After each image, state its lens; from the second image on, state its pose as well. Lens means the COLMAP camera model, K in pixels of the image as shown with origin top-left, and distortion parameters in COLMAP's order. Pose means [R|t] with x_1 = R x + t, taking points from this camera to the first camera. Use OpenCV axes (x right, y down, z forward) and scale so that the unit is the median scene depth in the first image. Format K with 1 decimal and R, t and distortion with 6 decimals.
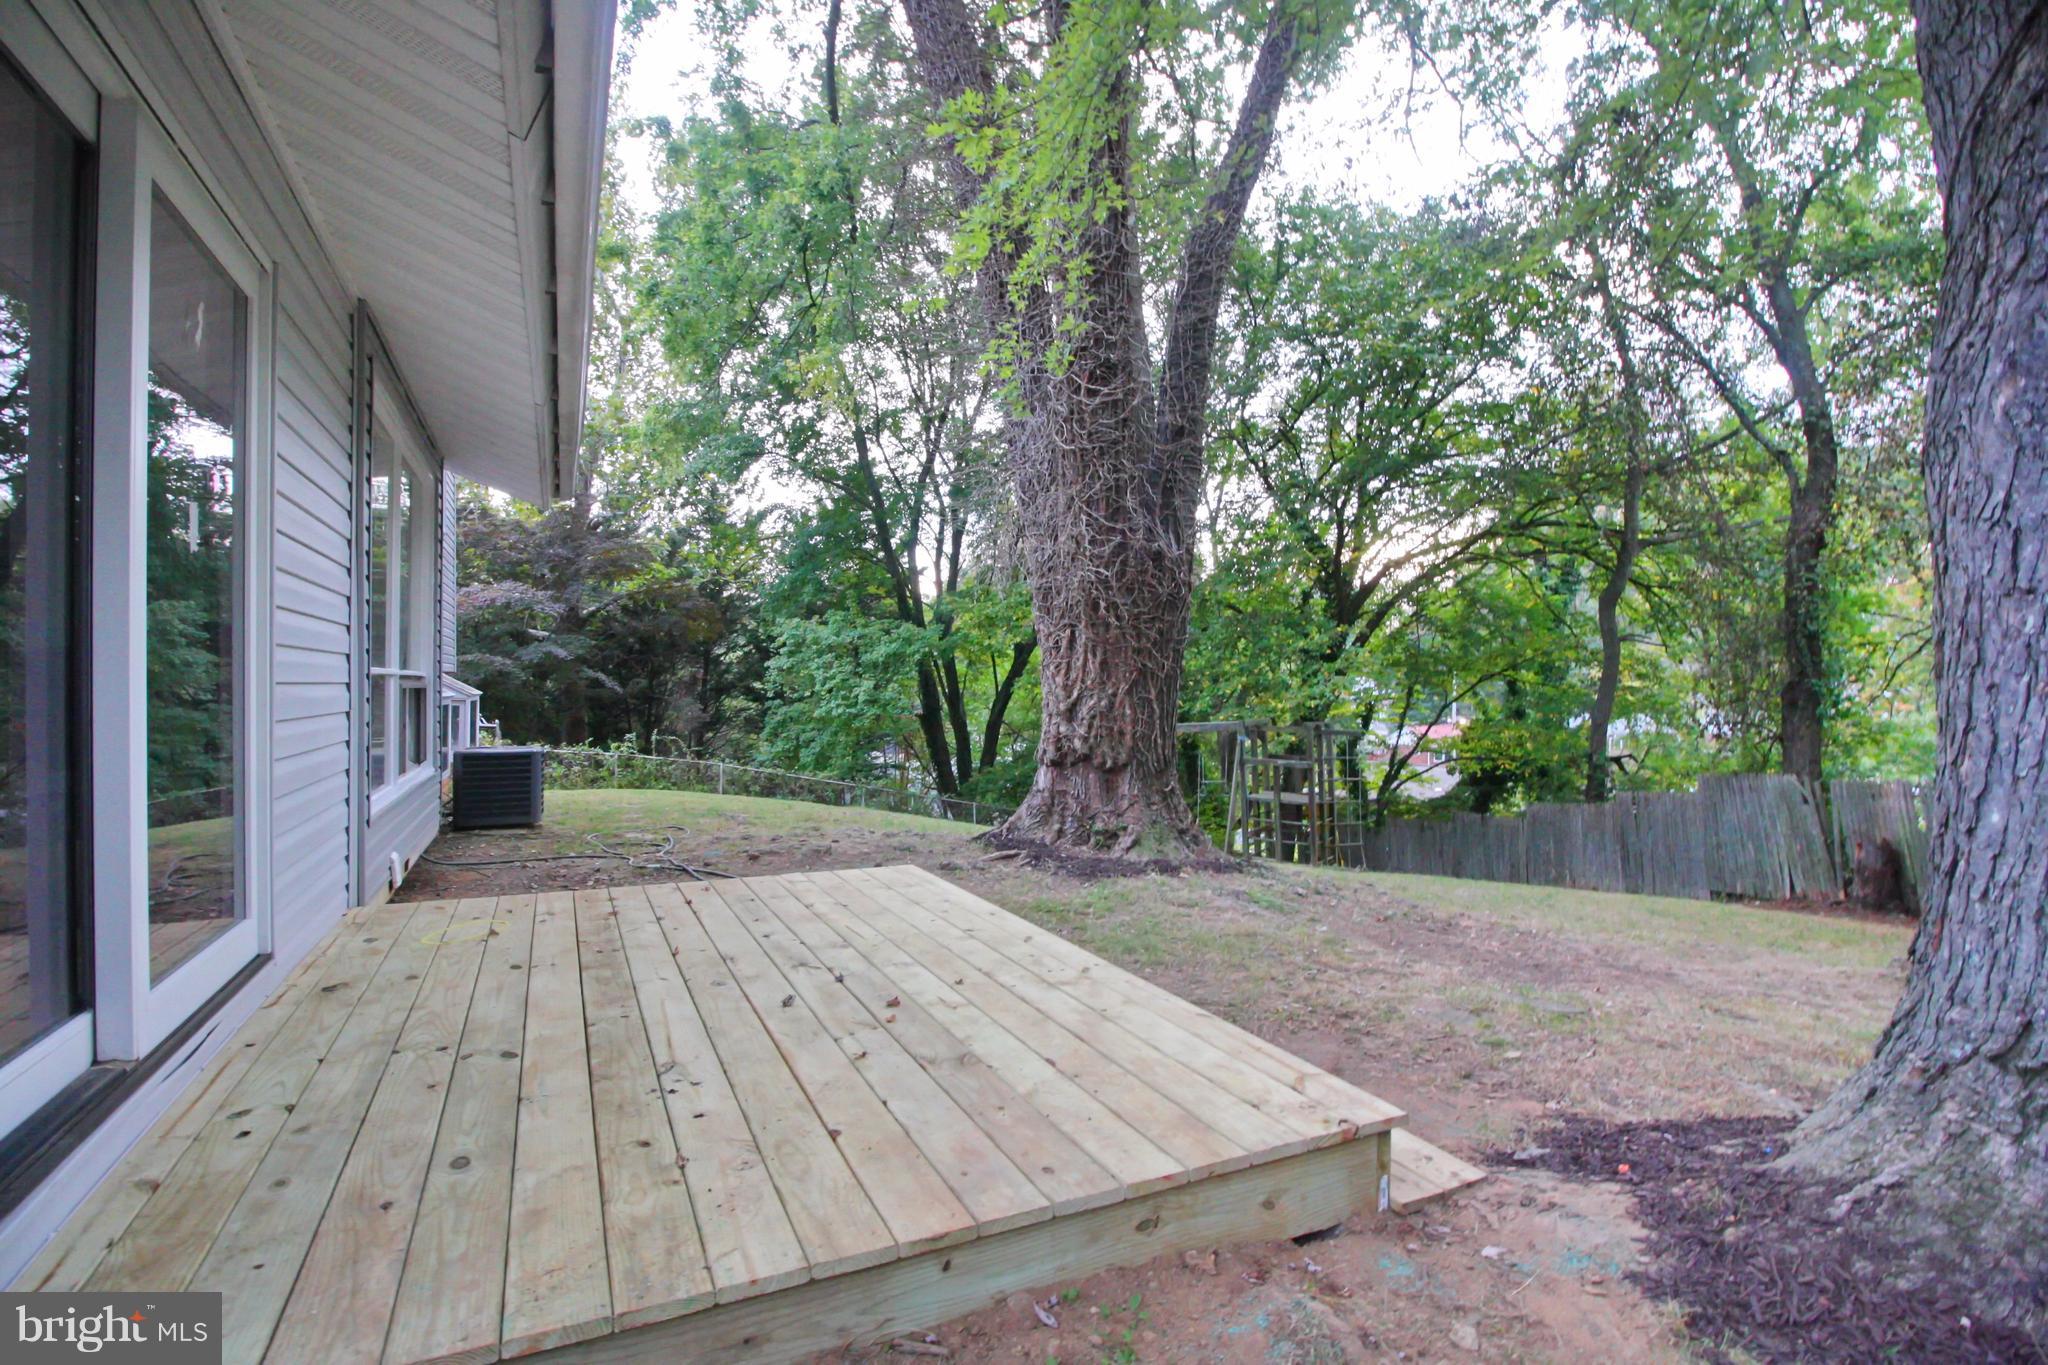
lens RADIAL K [[954.5, 0, 1033.9], [0, 954.5, 691.1], [0, 0, 1]] dist [-0.001175, -0.013748]
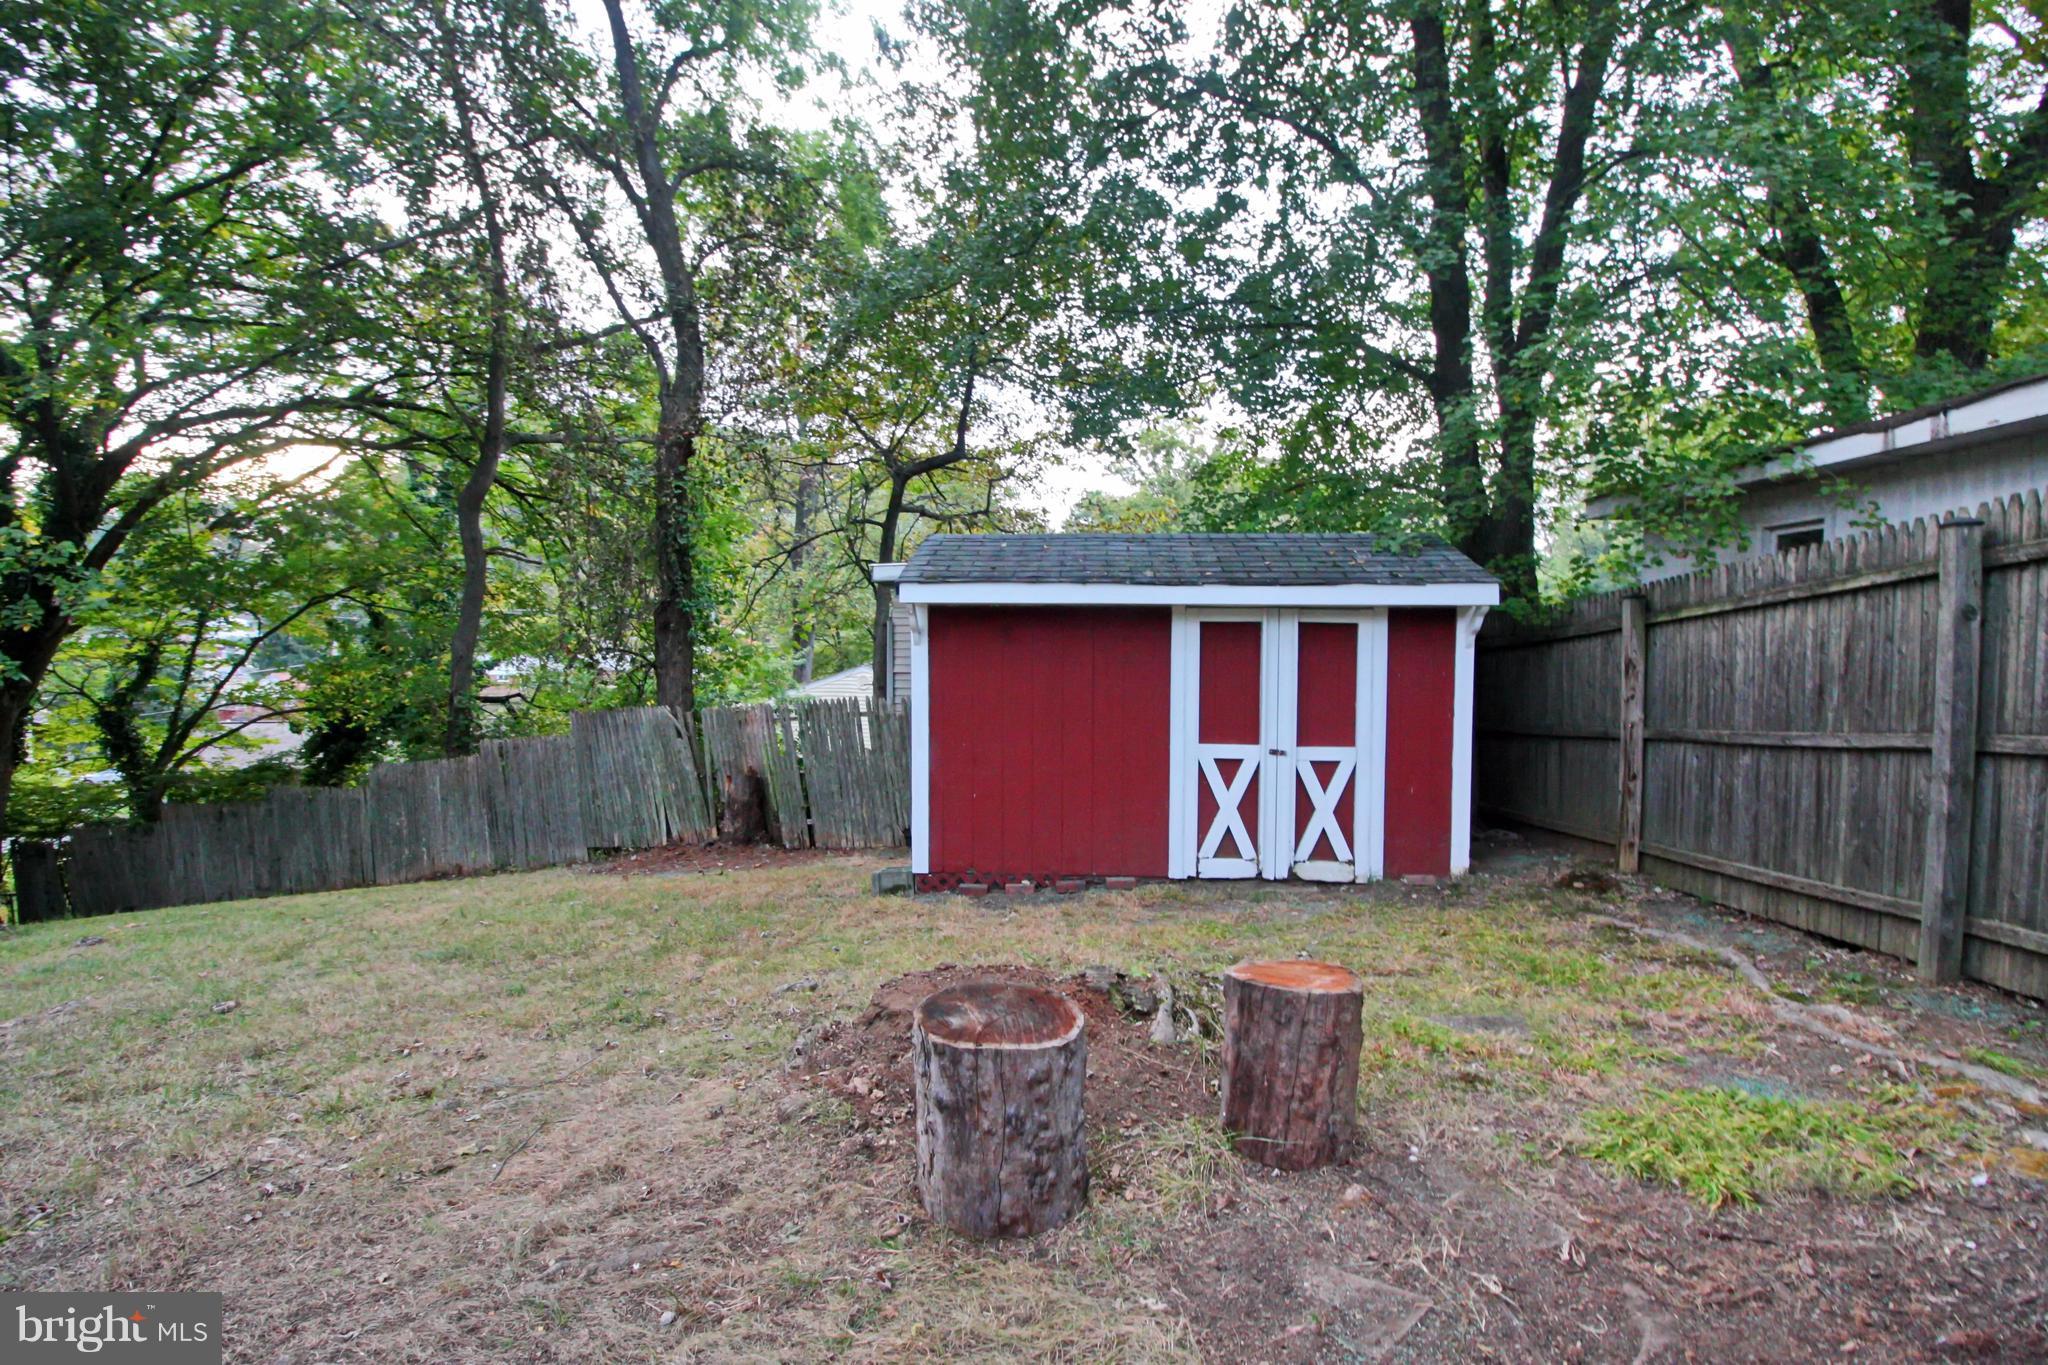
lens RADIAL K [[954.5, 0, 1033.9], [0, 954.5, 691.1], [0, 0, 1]] dist [-0.001175, -0.013748]
pose [[0.512938, -0.048169, 0.857073, 0.194447], [-0.002830, 0.998324, 0.057801, 0.019921], [-0.858421, -0.032074, 0.511942, 0.227192]]
